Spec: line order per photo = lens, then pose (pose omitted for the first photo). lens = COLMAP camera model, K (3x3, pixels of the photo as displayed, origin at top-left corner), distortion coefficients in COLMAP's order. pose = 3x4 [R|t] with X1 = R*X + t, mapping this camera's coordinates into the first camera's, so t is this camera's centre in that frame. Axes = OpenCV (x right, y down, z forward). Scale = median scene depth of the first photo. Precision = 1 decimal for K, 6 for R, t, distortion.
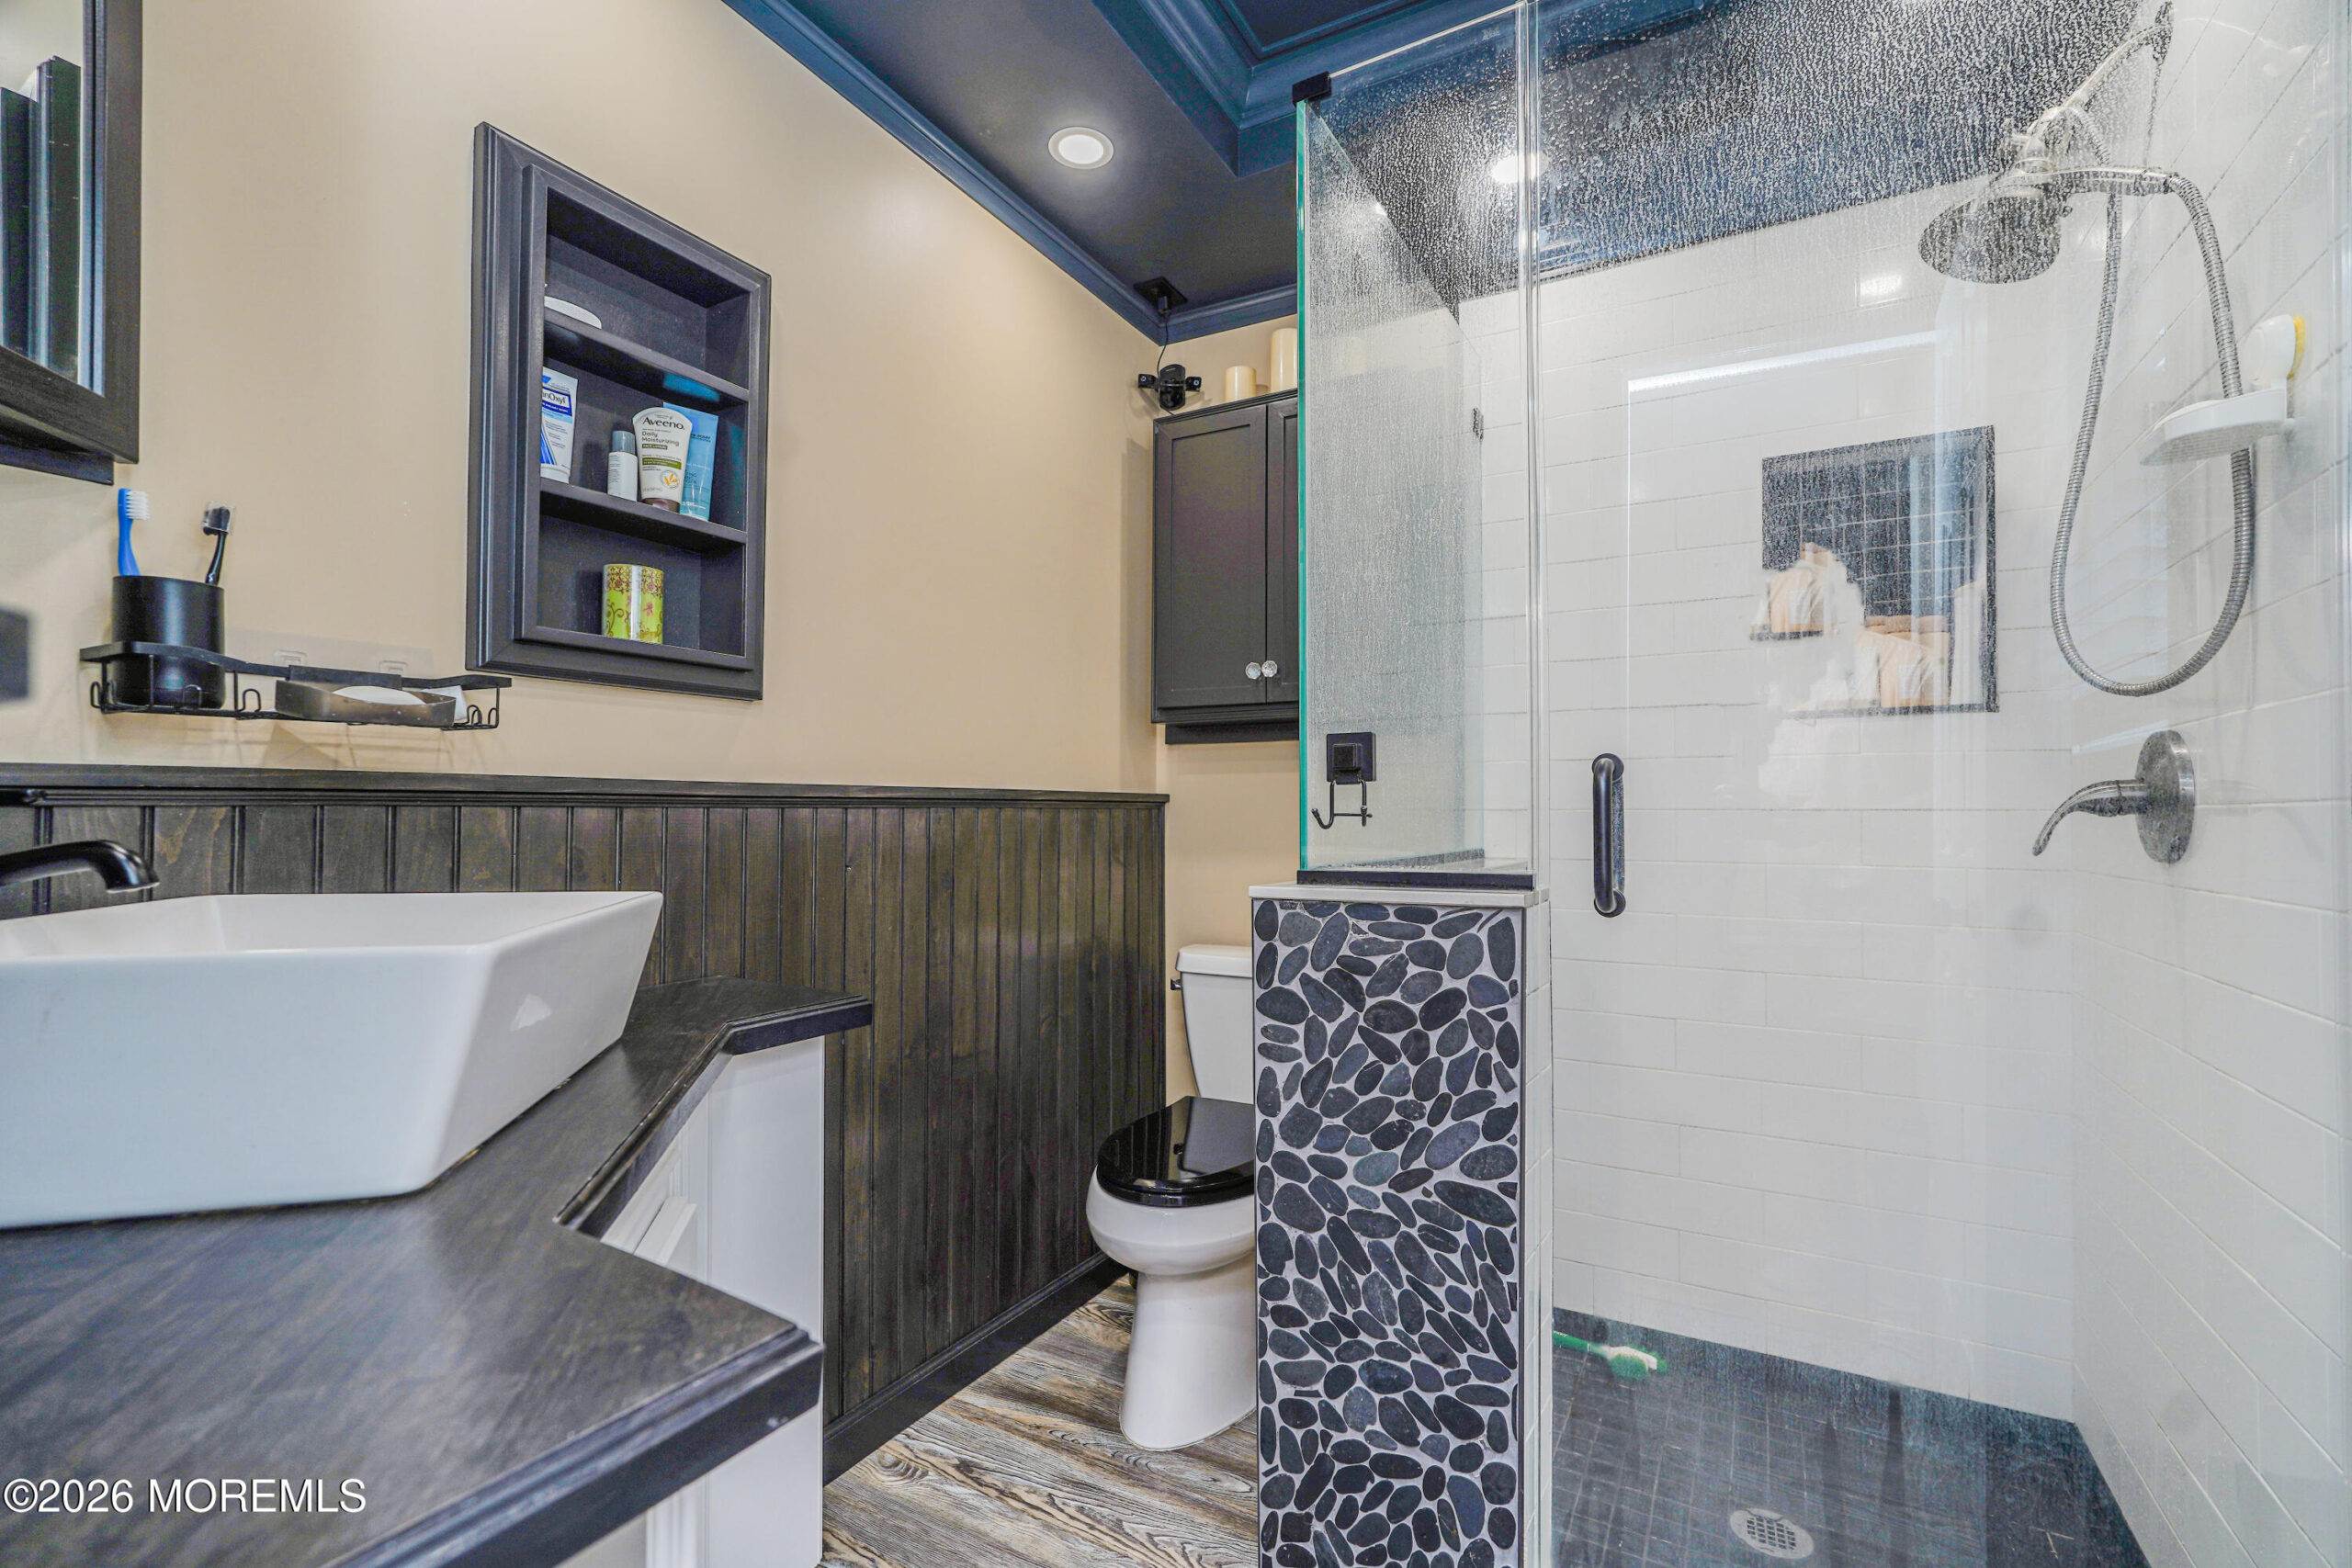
lens RADIAL K [[1048.2, 0, 1190.3], [0, 1048.2, 796.2], [0, 0, 1]] dist [-0.014810, 0.000041]
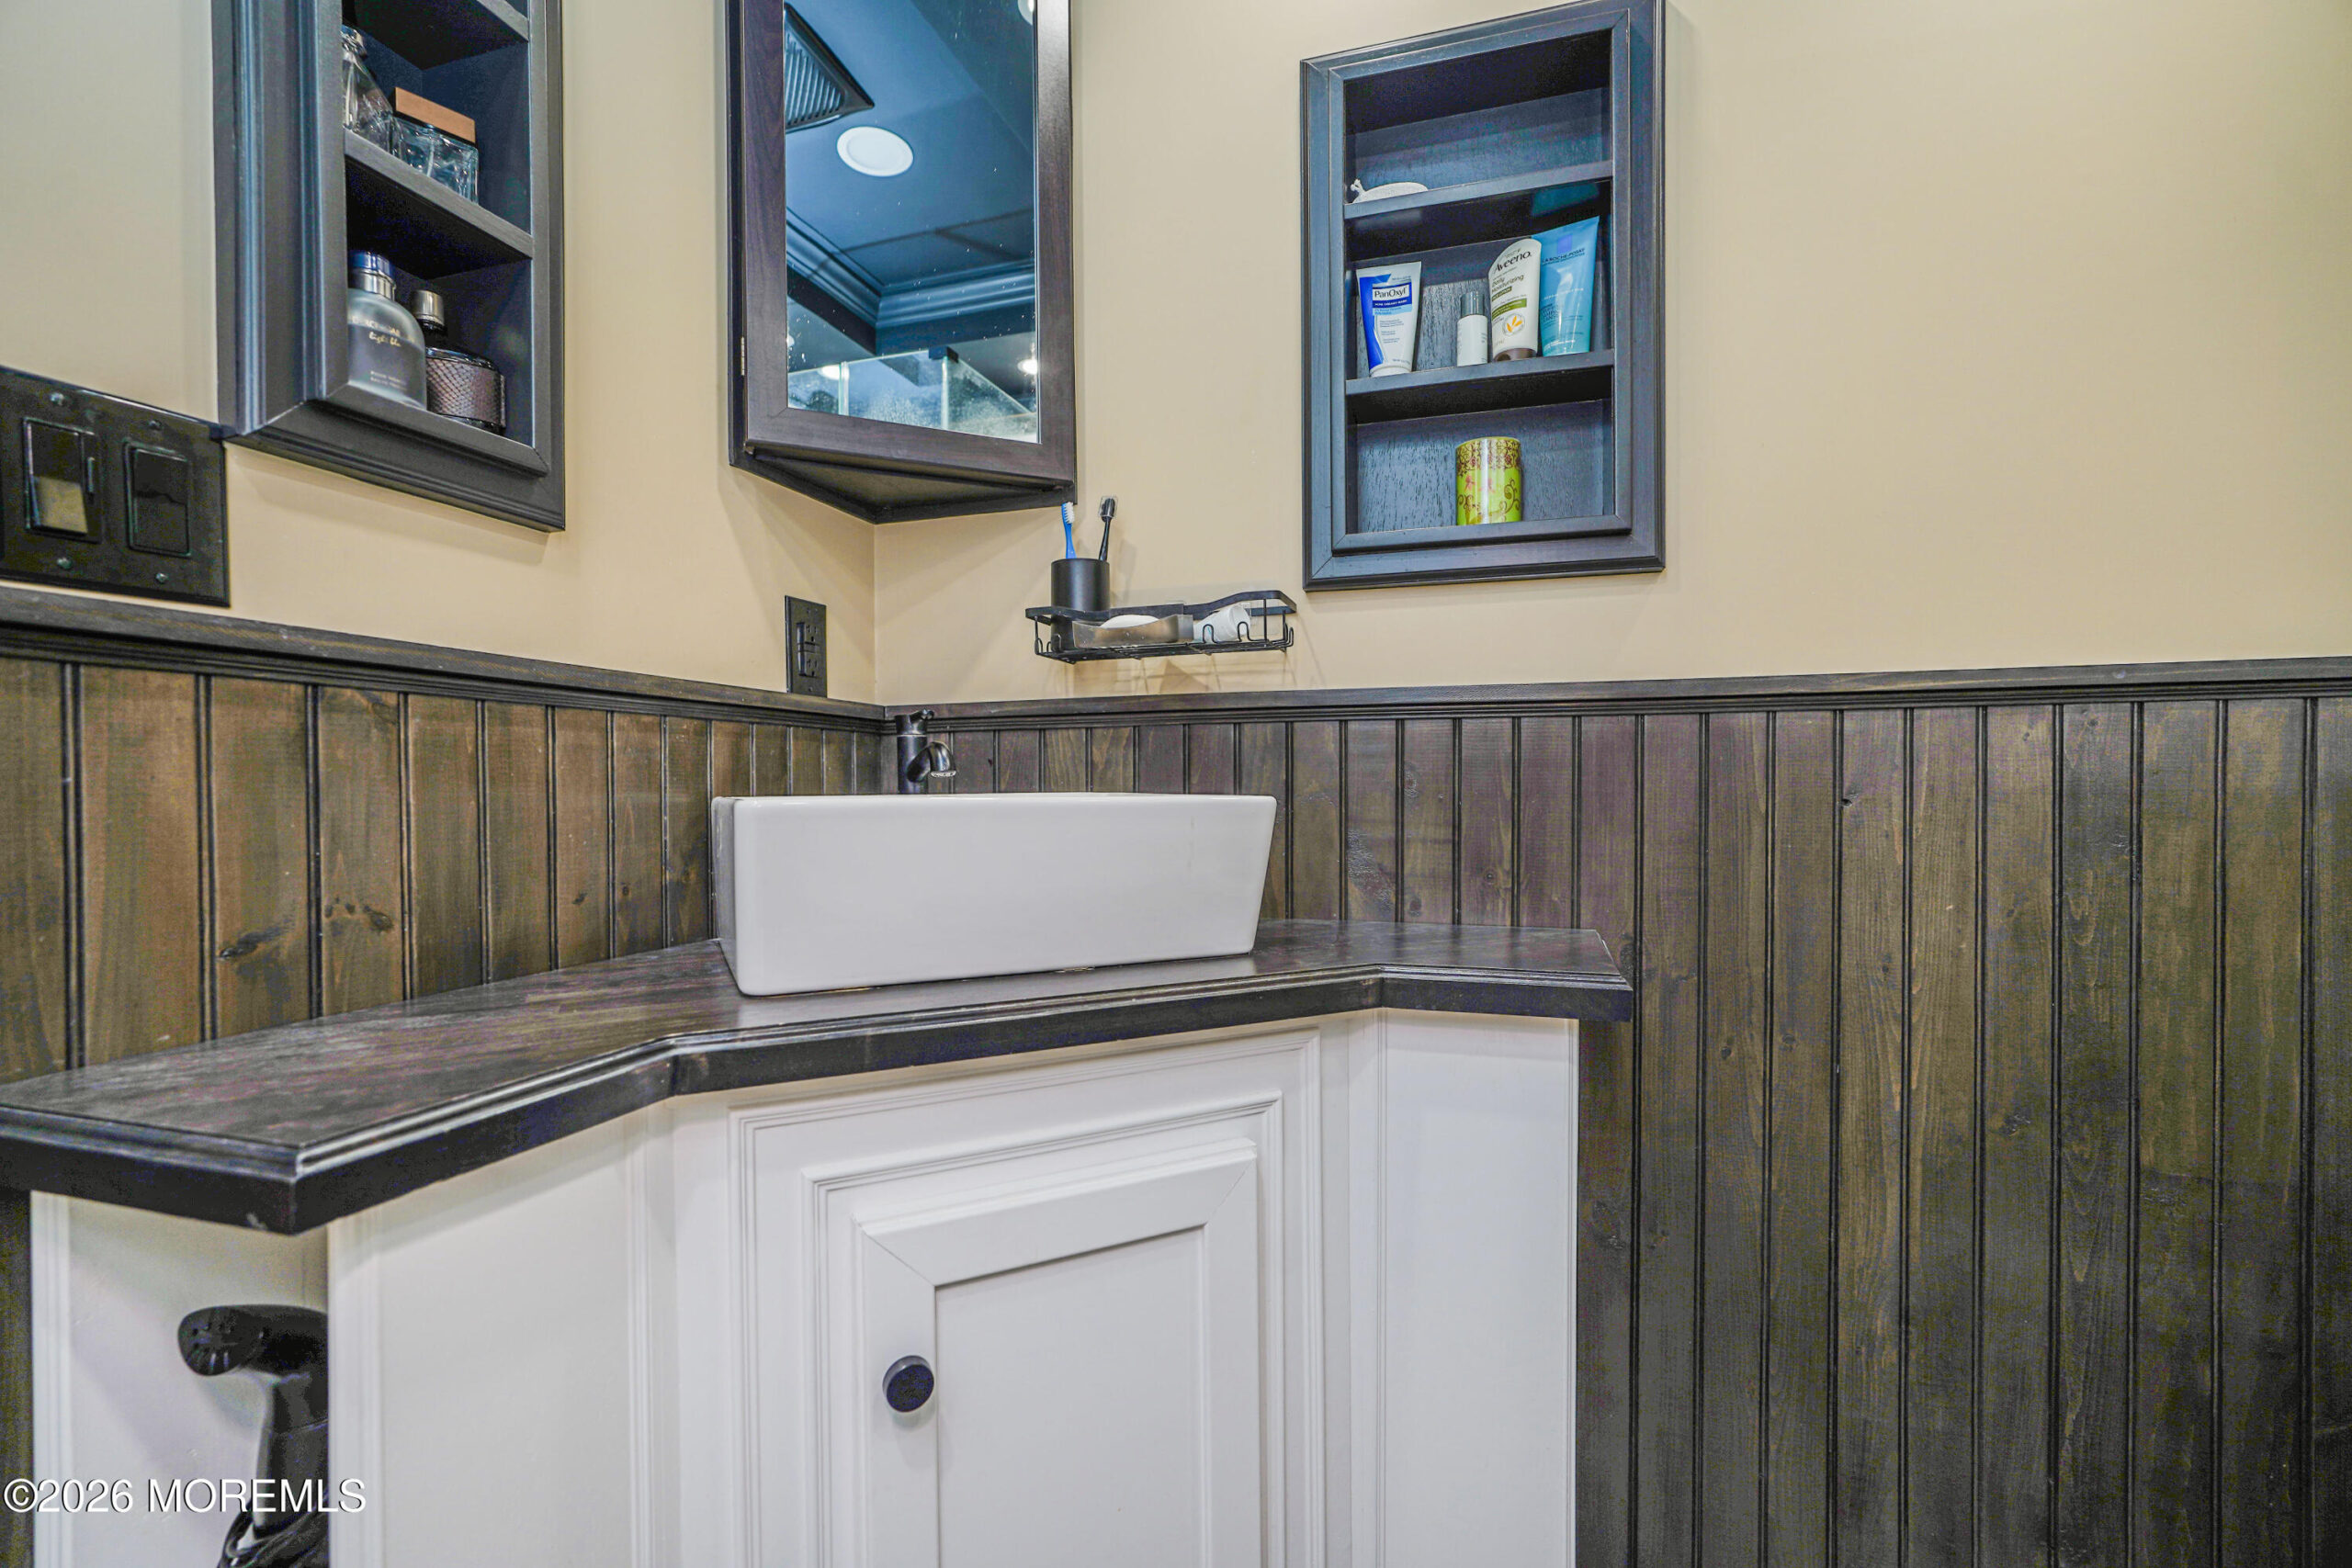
lens RADIAL K [[1048.2, 0, 1187.6], [0, 1048.2, 791.4], [0, 0, 1]] dist [-0.014810, 0.000041]
pose [[0.209170, -0.001450, -0.977878, 0.283922], [0.016307, 0.999865, 0.002006, 0.069139], [0.977743, -0.016366, 0.209165, 0.609521]]
